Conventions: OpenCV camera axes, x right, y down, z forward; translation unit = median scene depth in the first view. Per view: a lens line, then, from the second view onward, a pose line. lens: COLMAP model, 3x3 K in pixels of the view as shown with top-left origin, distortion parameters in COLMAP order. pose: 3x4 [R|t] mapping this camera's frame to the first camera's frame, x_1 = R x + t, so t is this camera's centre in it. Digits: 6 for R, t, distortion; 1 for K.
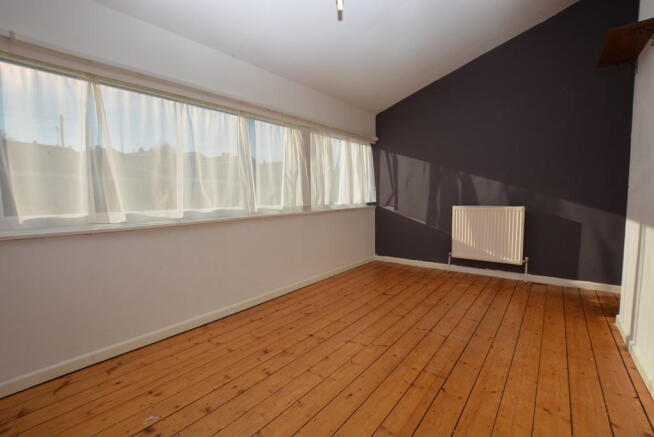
lens RADIAL K [[290.0, 0, 328.8], [0, 290.0, 222.1], [0, 0, 1]] dist [-0.026167, 0.002412]
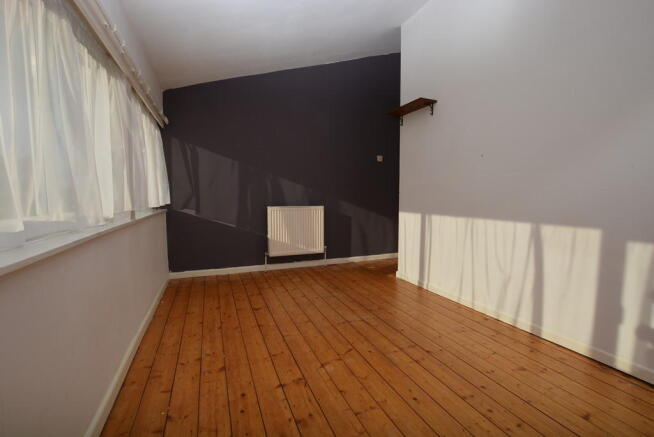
lens RADIAL K [[290.0, 0, 328.5], [0, 290.0, 221.7], [0, 0, 1]] dist [-0.026167, 0.002412]
pose [[0.489924, -0.060454, 0.869666, -0.410473], [0.070054, 0.997097, 0.029847, -0.021251], [-0.868946, 0.046300, 0.492737, 0.352706]]
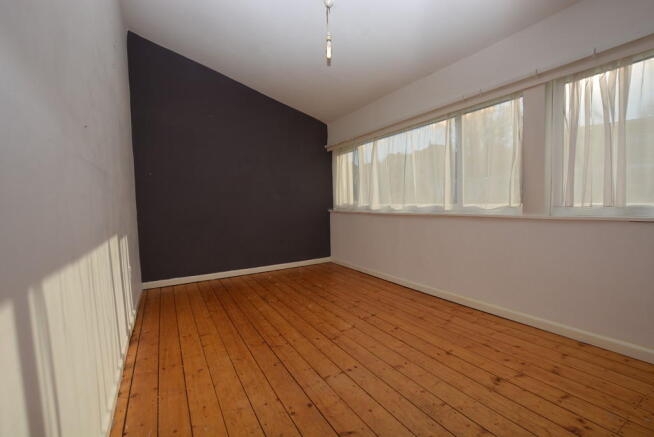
lens RADIAL K [[290.0, 0, 328.2], [0, 290.0, 218.4], [0, 0, 1]] dist [-0.026167, 0.002412]
pose [[-0.368898, 0.084681, -0.925604, 0.720120], [-0.045491, 0.993003, 0.108978, -0.081105], [0.928356, 0.082308, -0.362464, 0.825709]]
